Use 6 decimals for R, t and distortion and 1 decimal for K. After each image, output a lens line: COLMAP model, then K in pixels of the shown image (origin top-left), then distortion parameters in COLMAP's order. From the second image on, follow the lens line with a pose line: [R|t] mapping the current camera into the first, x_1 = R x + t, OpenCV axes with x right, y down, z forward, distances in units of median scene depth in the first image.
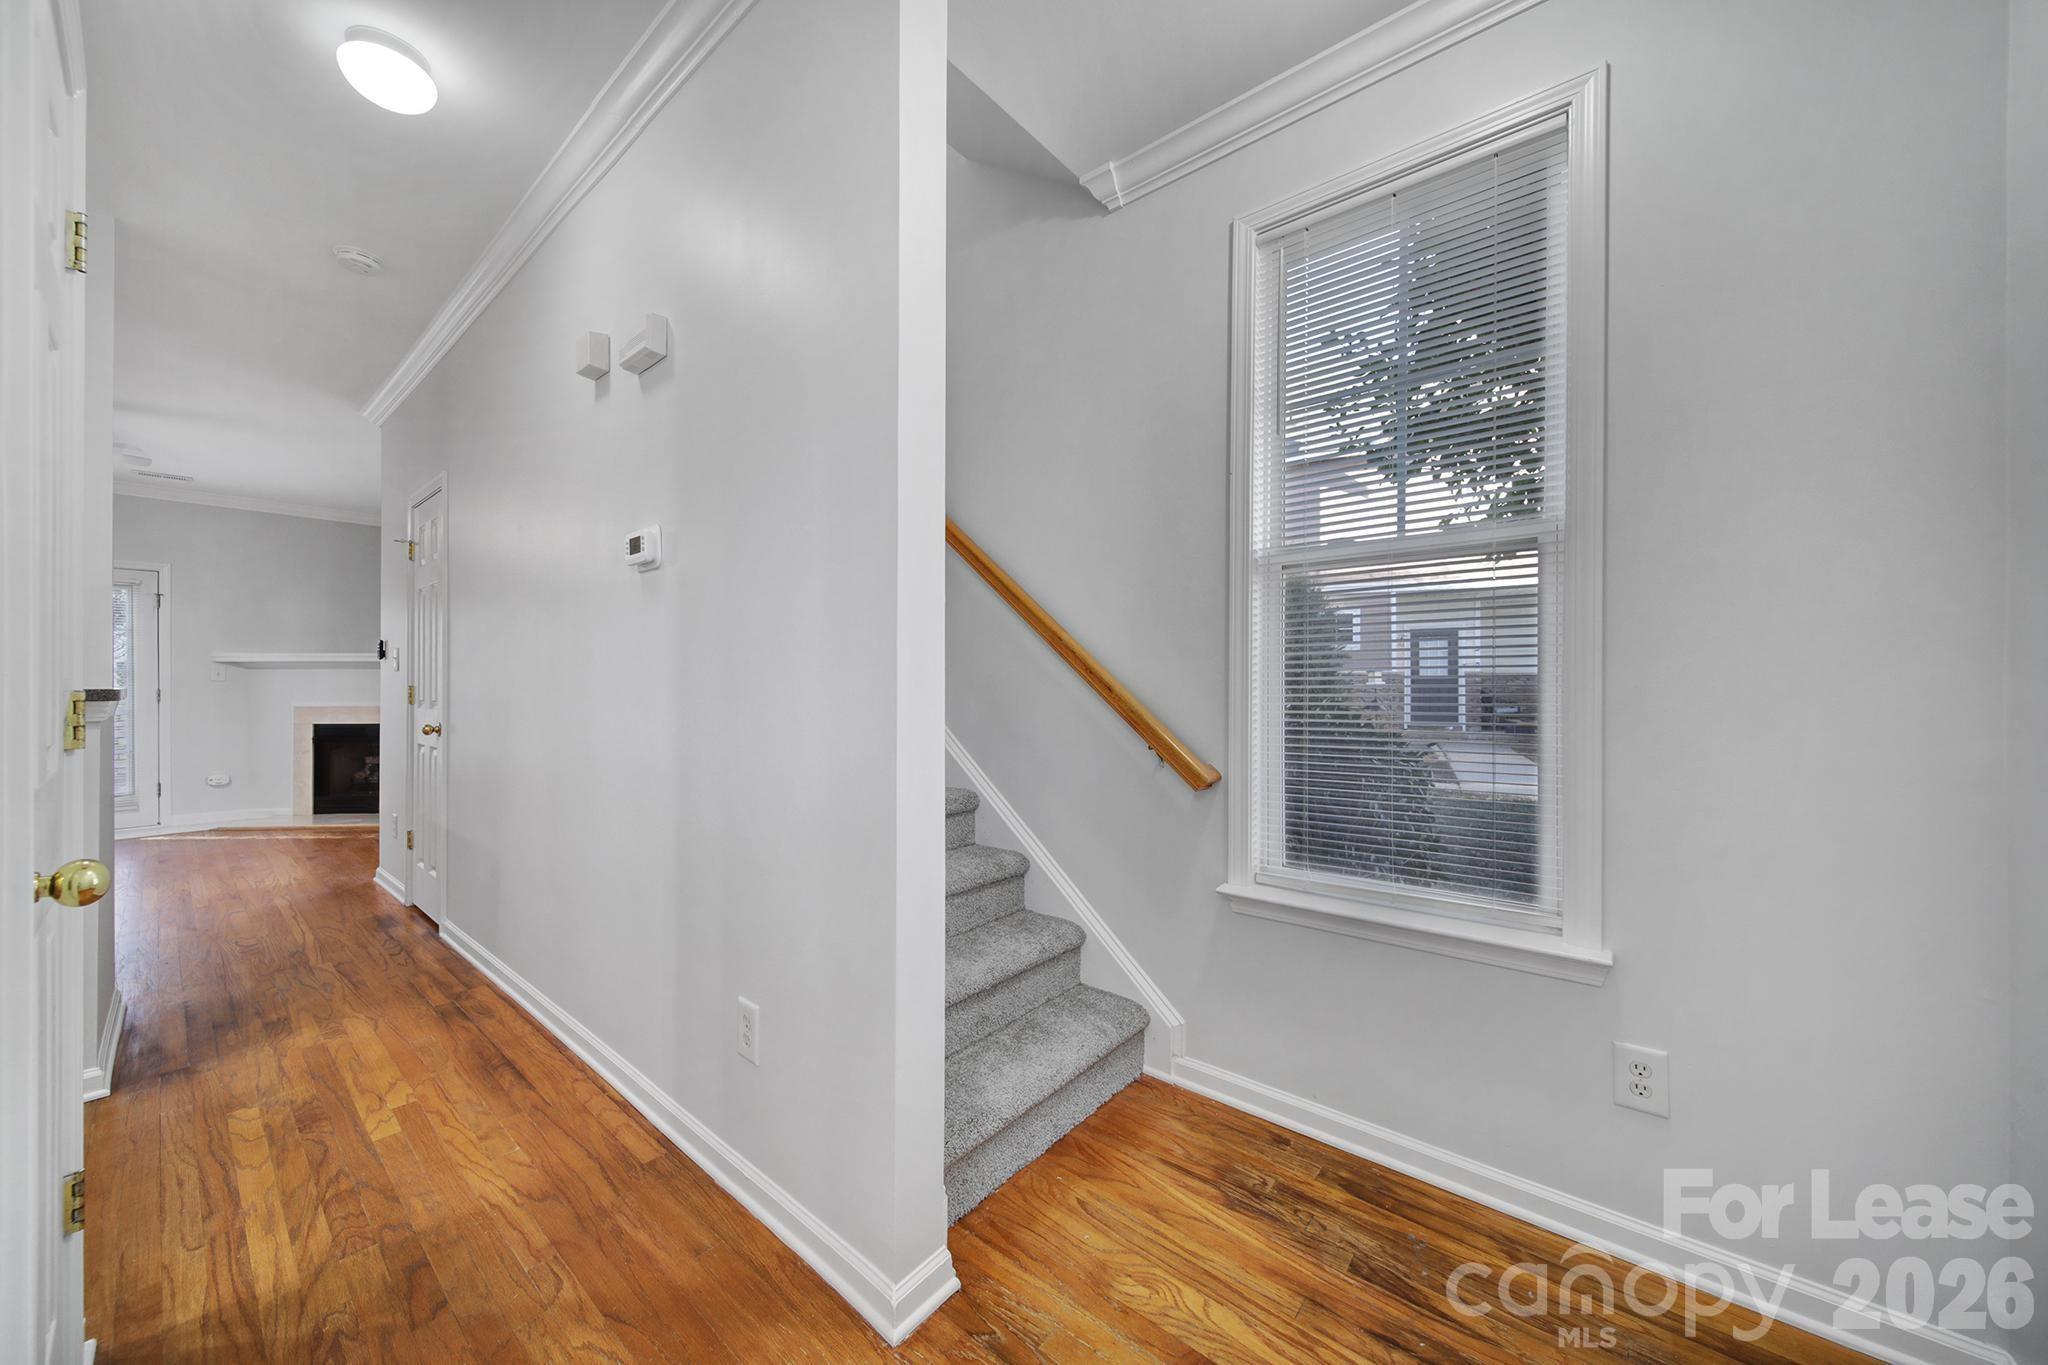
lens RADIAL K [[724.1, 0, 1010.0], [0, 724.1, 684.1], [0, 0, 1]] dist [-0.003431, -0.000751]
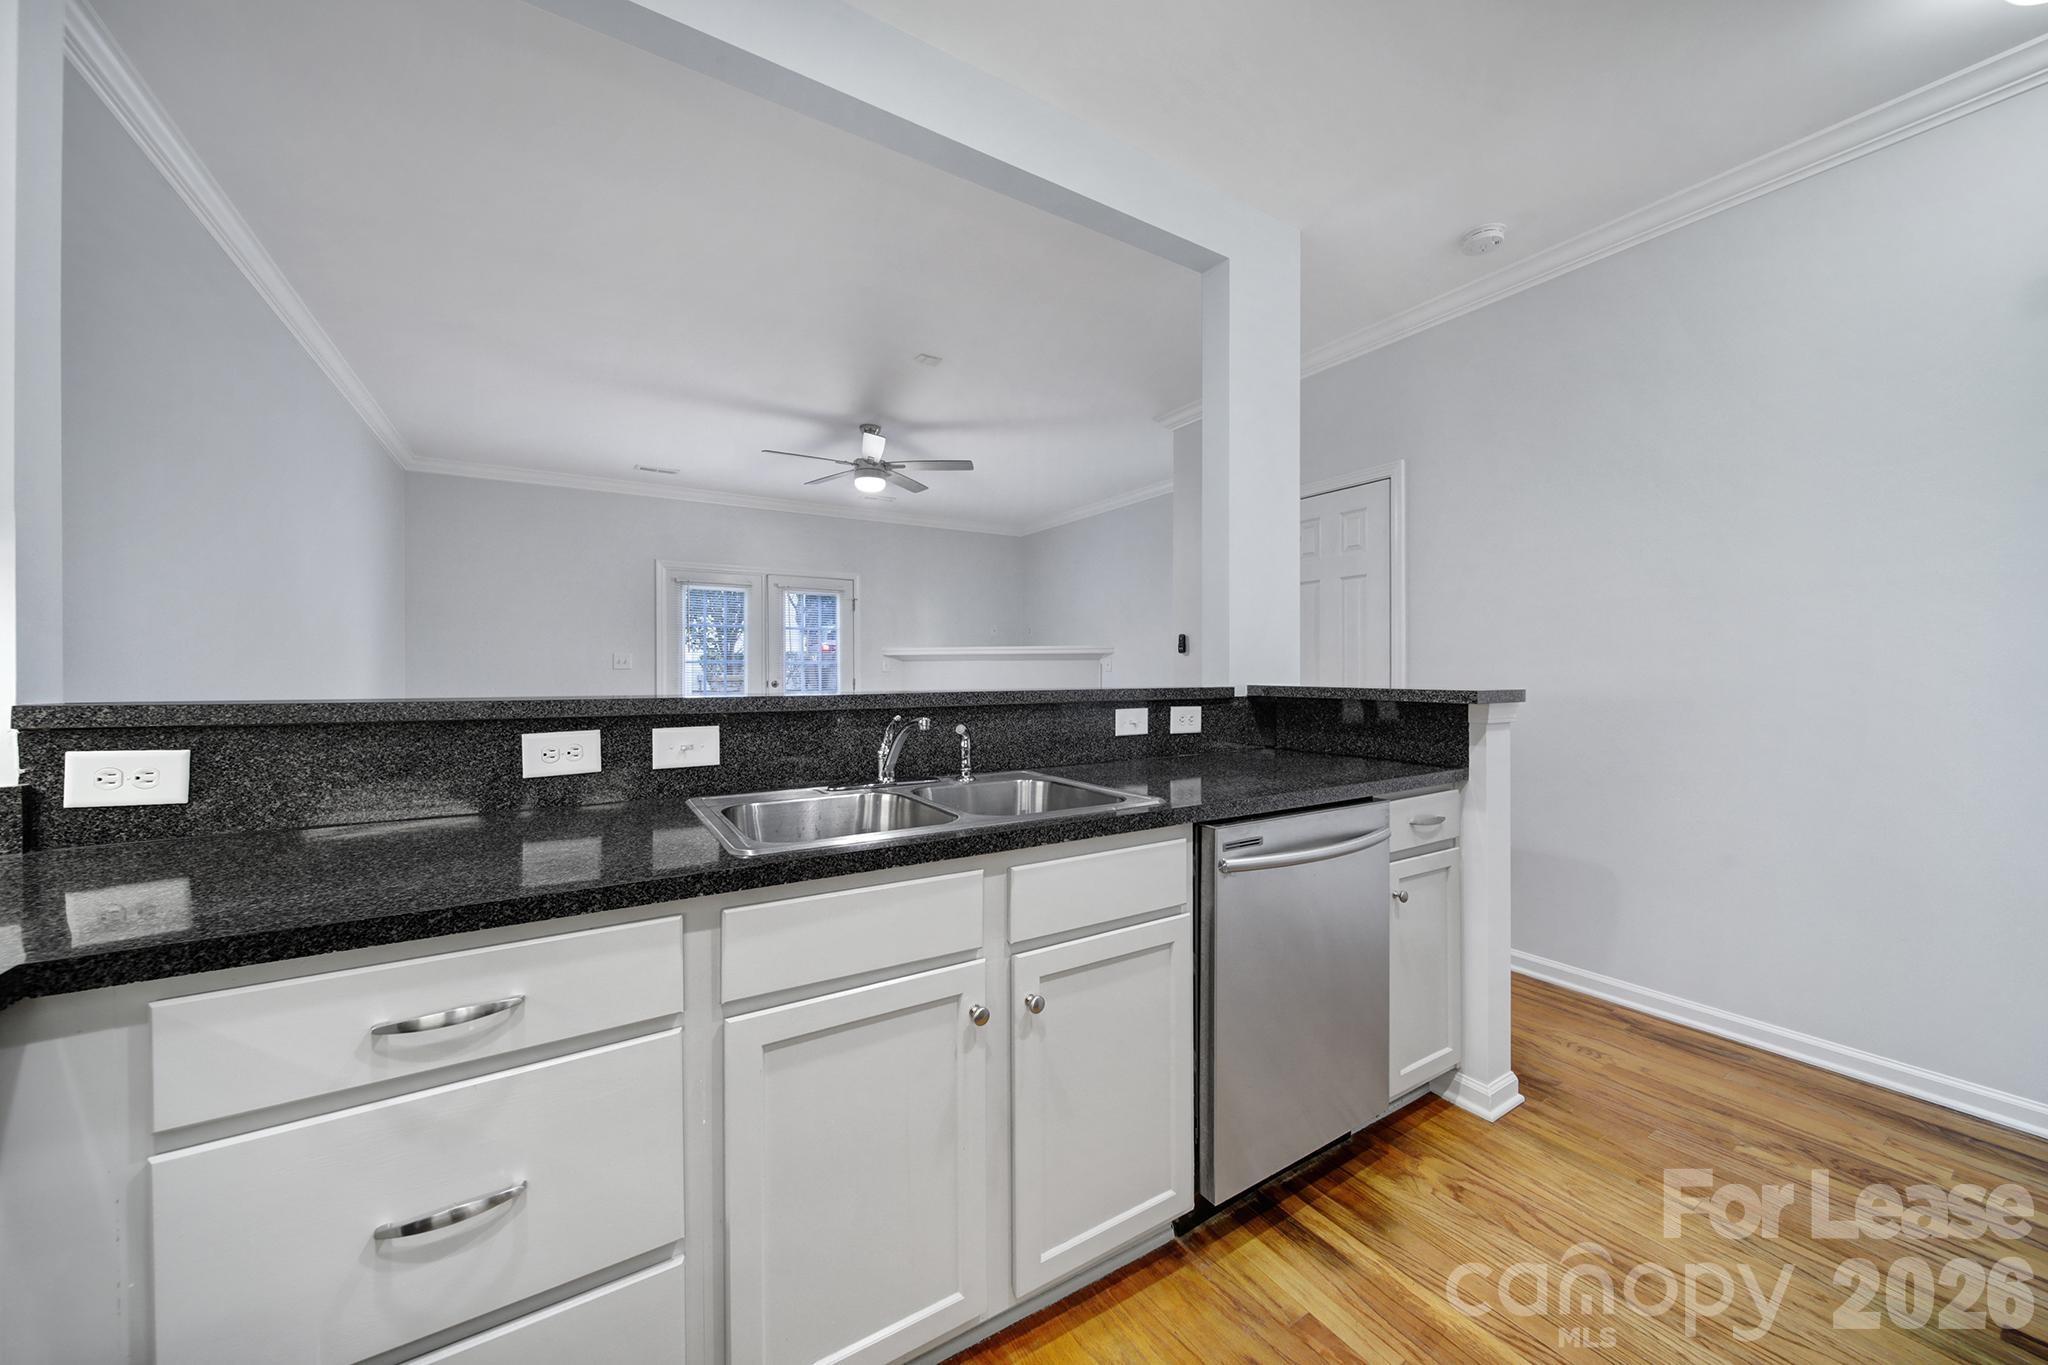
lens RADIAL K [[724.1, 0, 1022.1], [0, 724.1, 680.4], [0, 0, 1]] dist [-0.003431, -0.000751]
pose [[0.952282, 0.000250, -0.305220, -0.519916], [0.006343, 0.999768, 0.020608, -0.012211], [0.305154, -0.021560, 0.952059, -0.048093]]
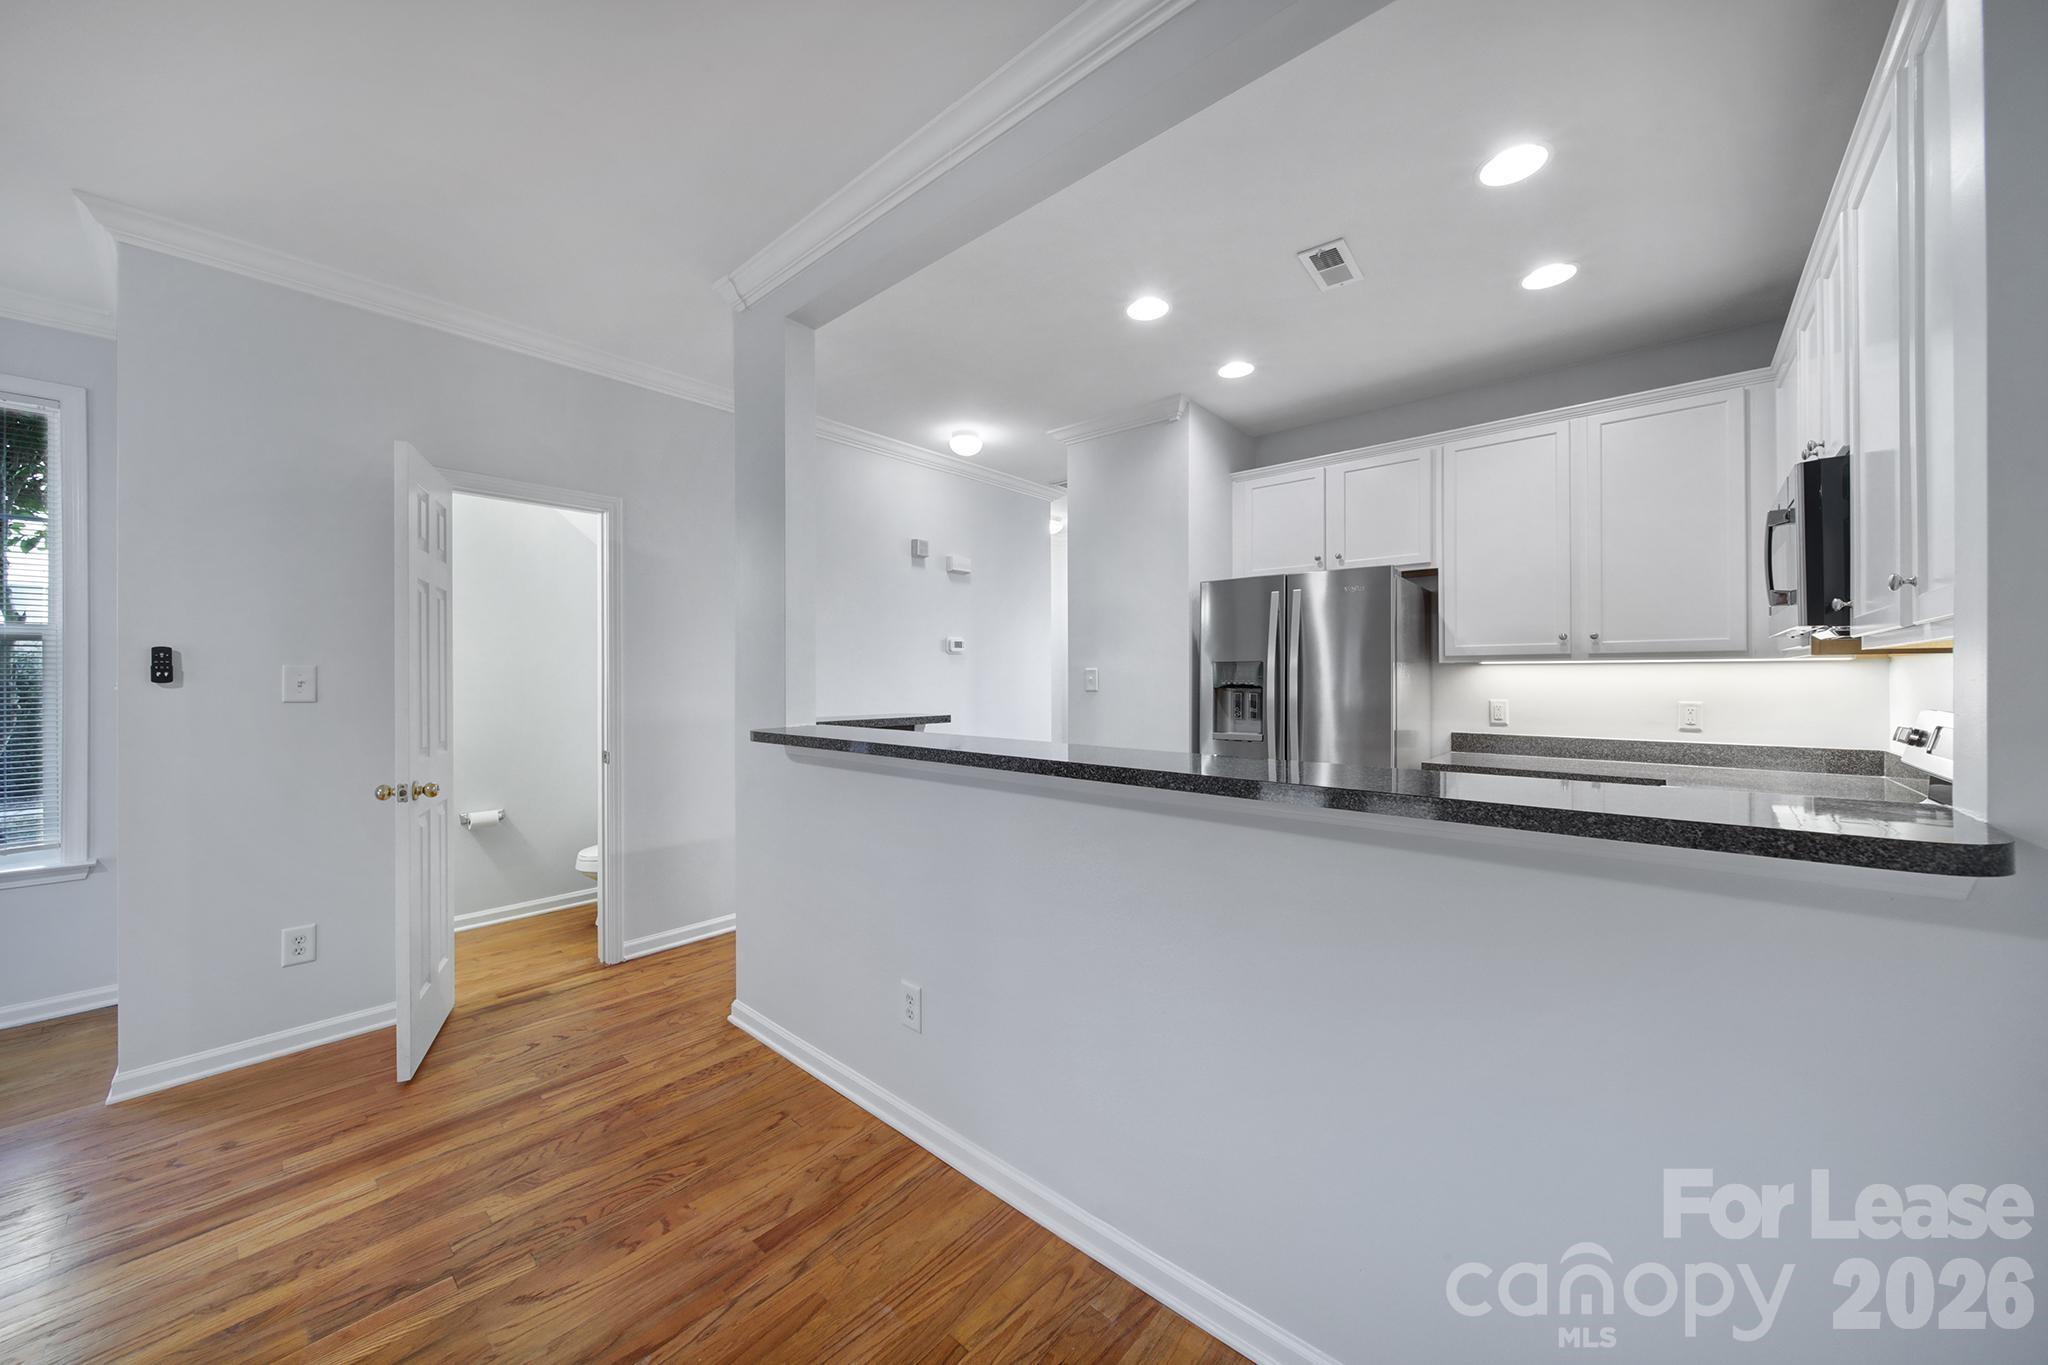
lens RADIAL K [[724.1, 0, 1026.6], [0, 724.1, 671.0], [0, 0, 1]] dist [-0.003431, -0.000751]
pose [[0.015379, 0.006472, 0.999861, -0.940256], [-0.007406, 0.999952, -0.006358, -0.030764], [-0.999854, -0.007307, 0.015426, 0.224527]]
